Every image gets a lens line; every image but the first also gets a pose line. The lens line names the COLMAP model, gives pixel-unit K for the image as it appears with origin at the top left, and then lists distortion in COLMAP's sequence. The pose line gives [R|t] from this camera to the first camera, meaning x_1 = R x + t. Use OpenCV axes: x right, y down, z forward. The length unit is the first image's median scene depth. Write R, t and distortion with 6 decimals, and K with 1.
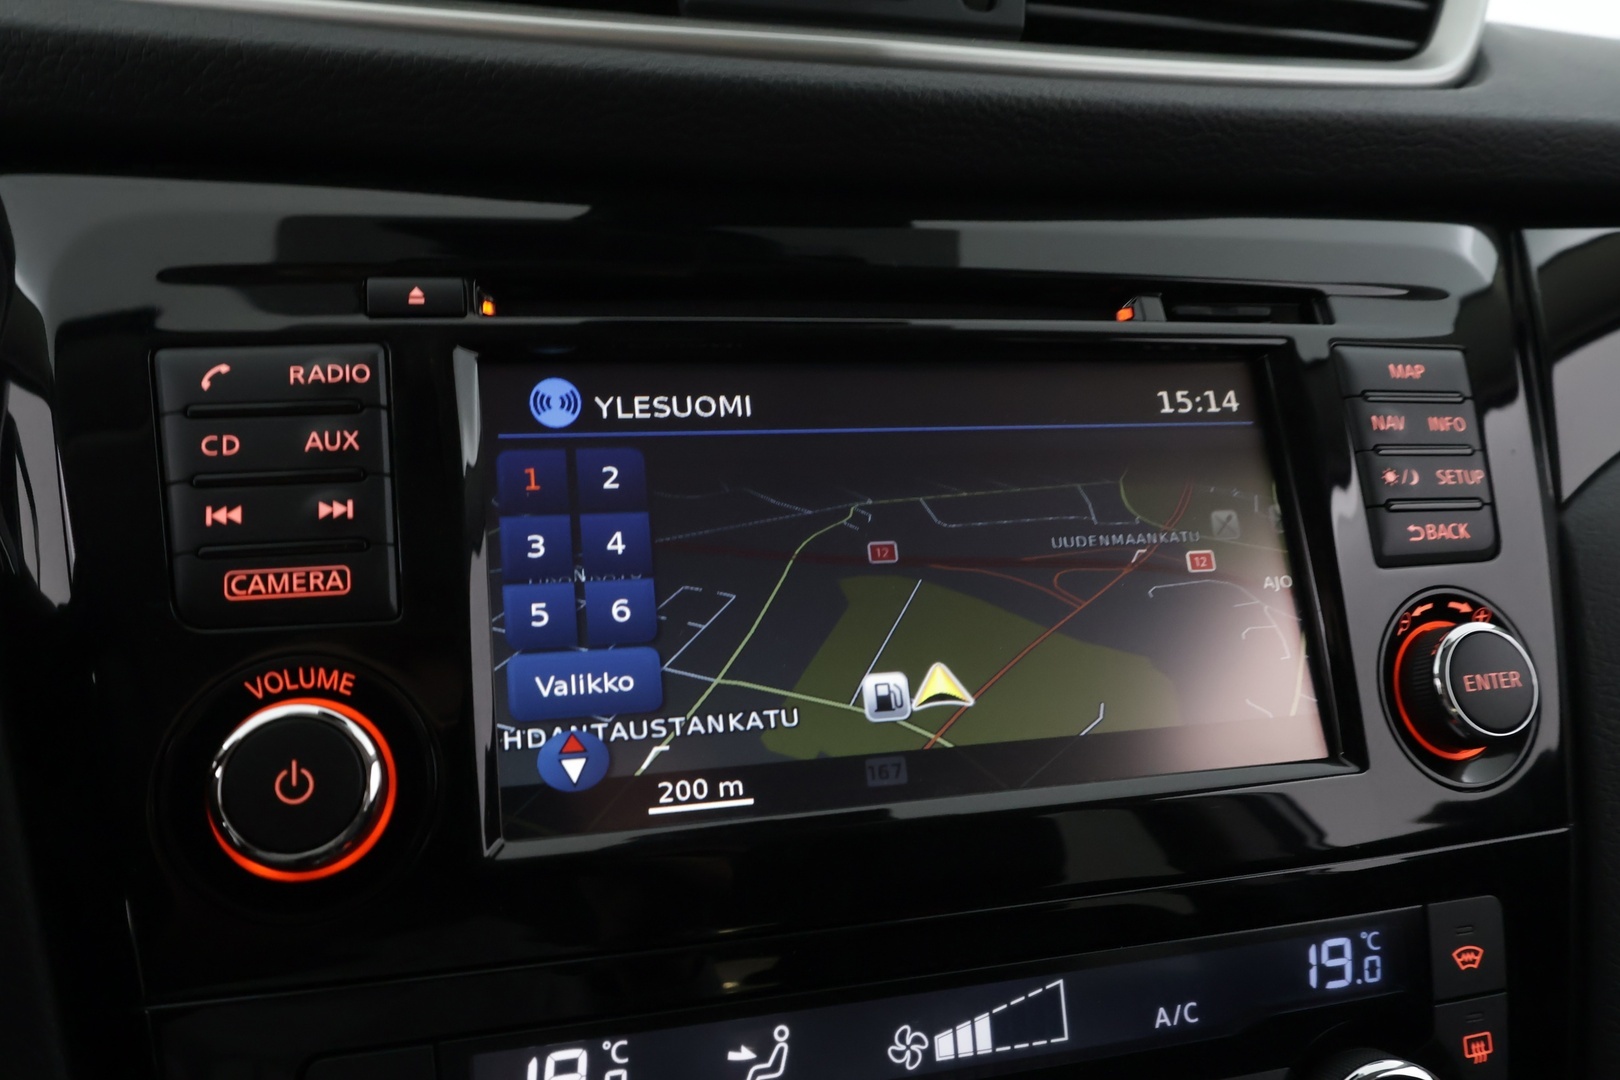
lens RADIAL K [[1266.4, 0, 807.9], [0, 1266.4, 545.5], [0, 0, 1]] dist [0.007165, -0.003767]
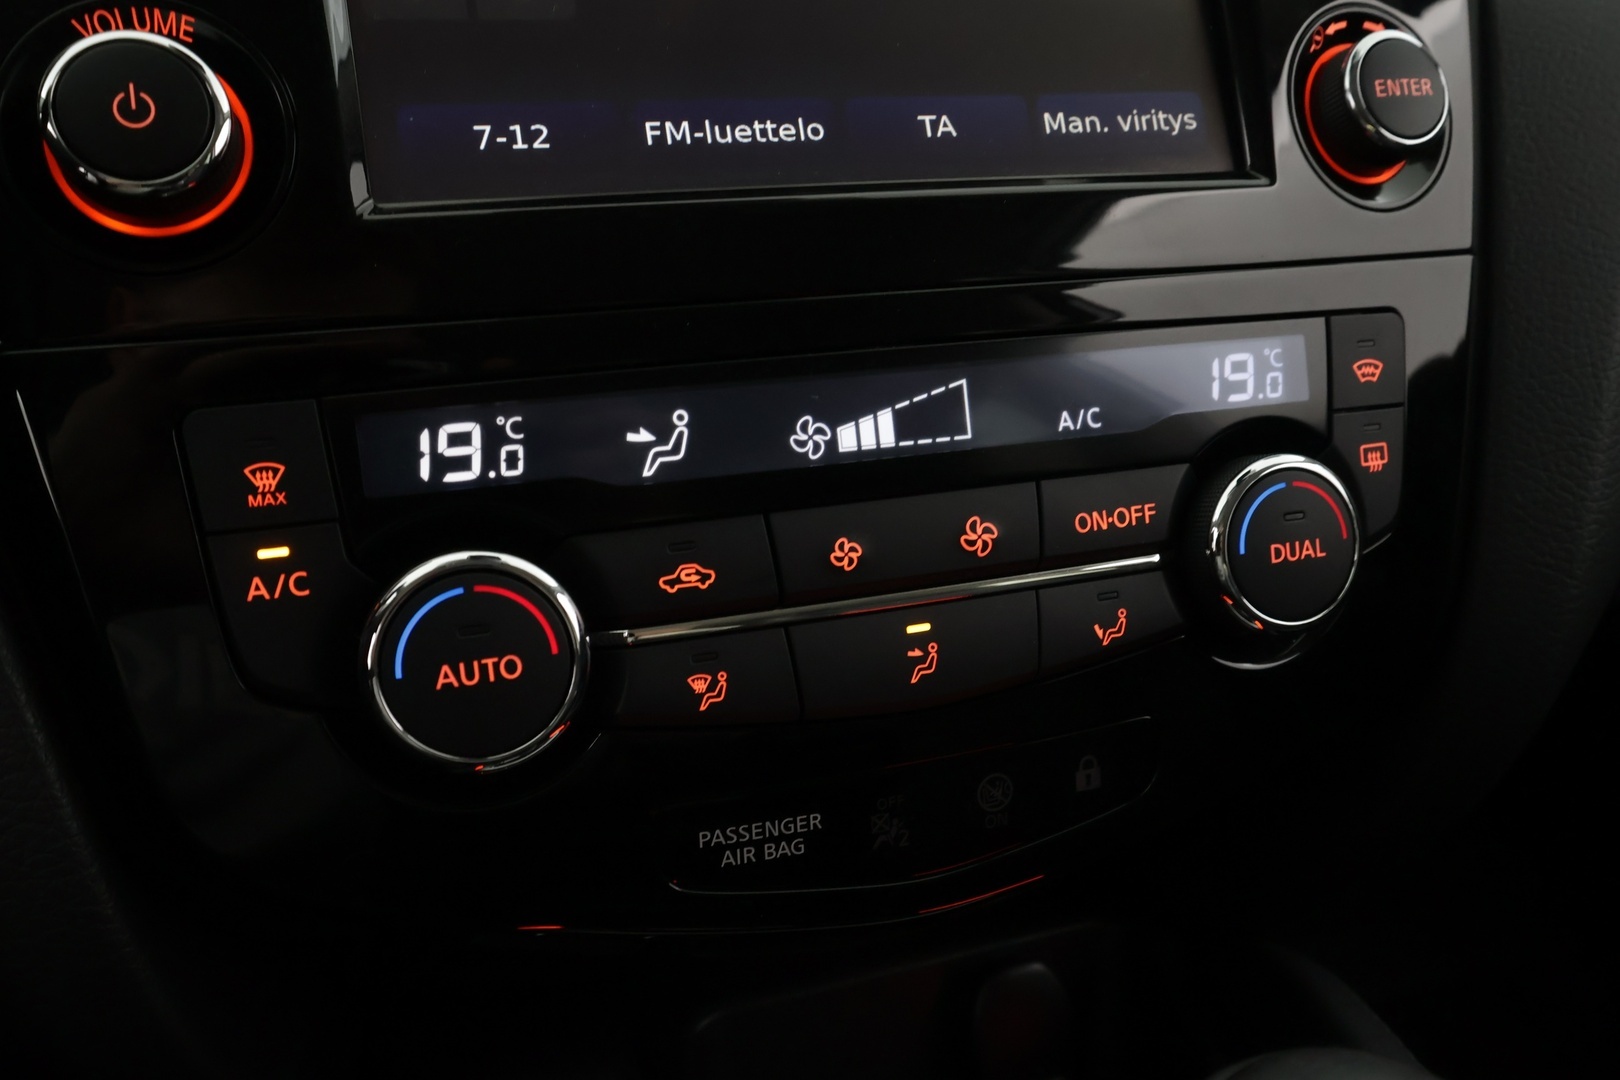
lens RADIAL K [[1266.4, 0, 807.9], [0, 1266.4, 545.5], [0, 0, 1]] dist [0.007165, -0.003767]
pose [[0.998393, -0.040438, 0.039690, 0.030957], [0.033684, 0.986842, 0.158141, 0.292008], [-0.045562, -0.156550, 0.986619, 0.004810]]
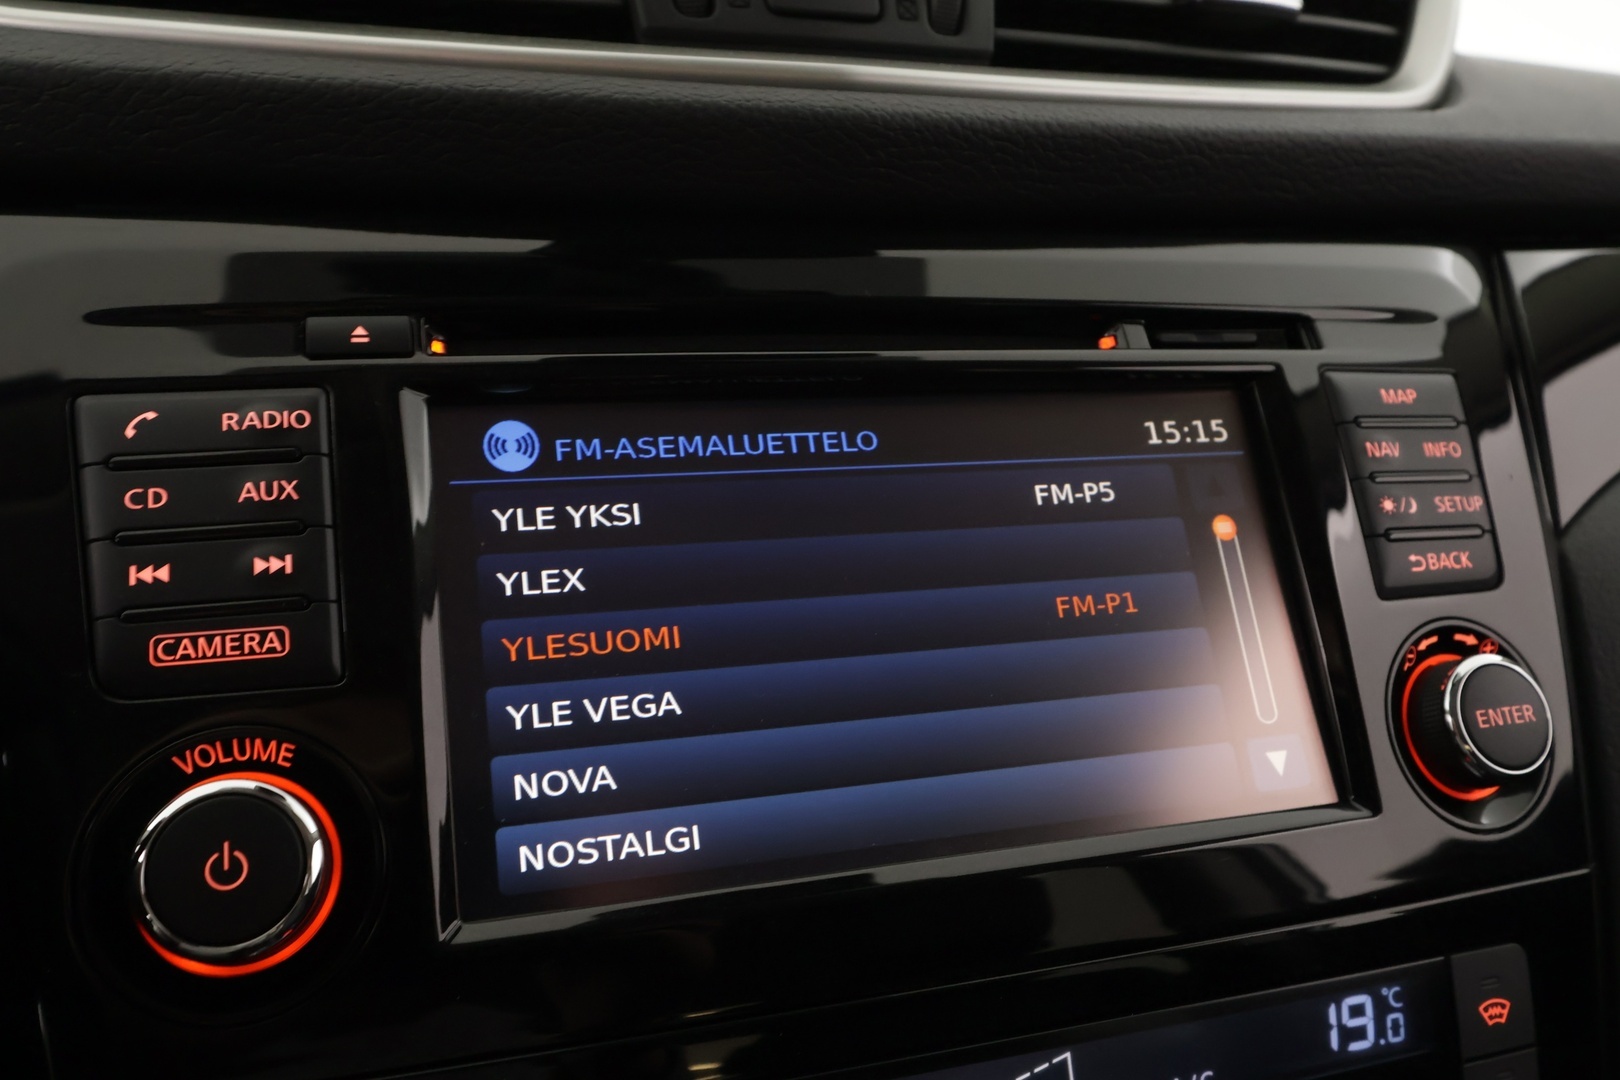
lens RADIAL K [[1270.3, 0, 810.0], [0, 1270.3, 540.0], [0, 0, 1]] dist [0.003206, 0.000614]
pose [[0.999362, -0.024221, 0.026261, -0.004554], [0.025333, 0.998759, -0.042877, 0.002587], [-0.025190, 0.043515, 0.998735, 0.054951]]
